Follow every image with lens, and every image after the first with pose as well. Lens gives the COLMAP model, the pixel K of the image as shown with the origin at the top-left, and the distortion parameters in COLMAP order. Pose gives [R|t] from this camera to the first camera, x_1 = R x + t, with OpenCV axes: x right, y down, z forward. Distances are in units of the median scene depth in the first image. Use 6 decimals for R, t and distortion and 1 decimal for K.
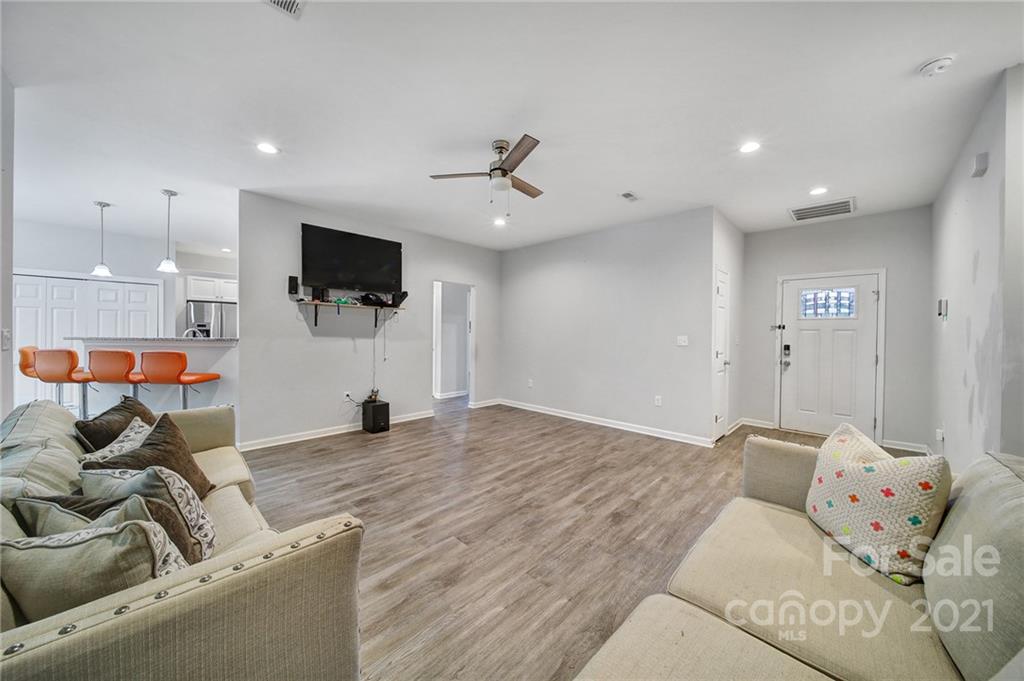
lens RADIAL K [[357.4, 0, 512.1], [0, 357.4, 336.1], [0, 0, 1]] dist [-0.002756, -0.000454]
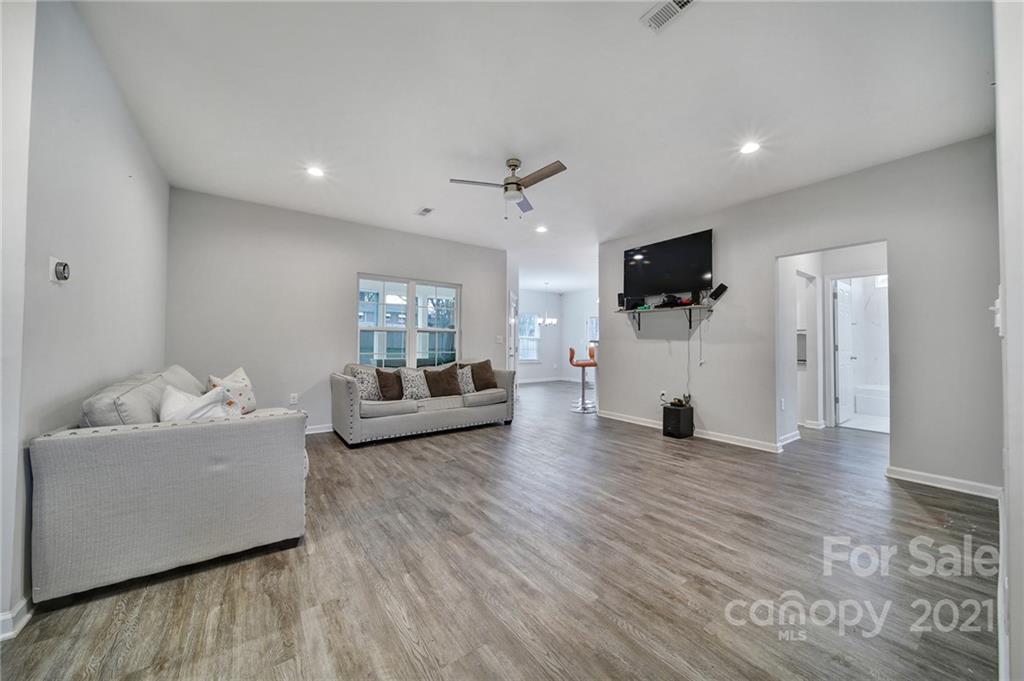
lens RADIAL K [[357.4, 0, 512.1], [0, 357.4, 336.1], [0, 0, 1]] dist [-0.002756, -0.000454]
pose [[-0.168919, -0.031889, -0.985114, 0.794936], [-0.017353, 0.999418, -0.029377, 0.038290], [0.985477, 0.012132, -0.169374, 0.881023]]
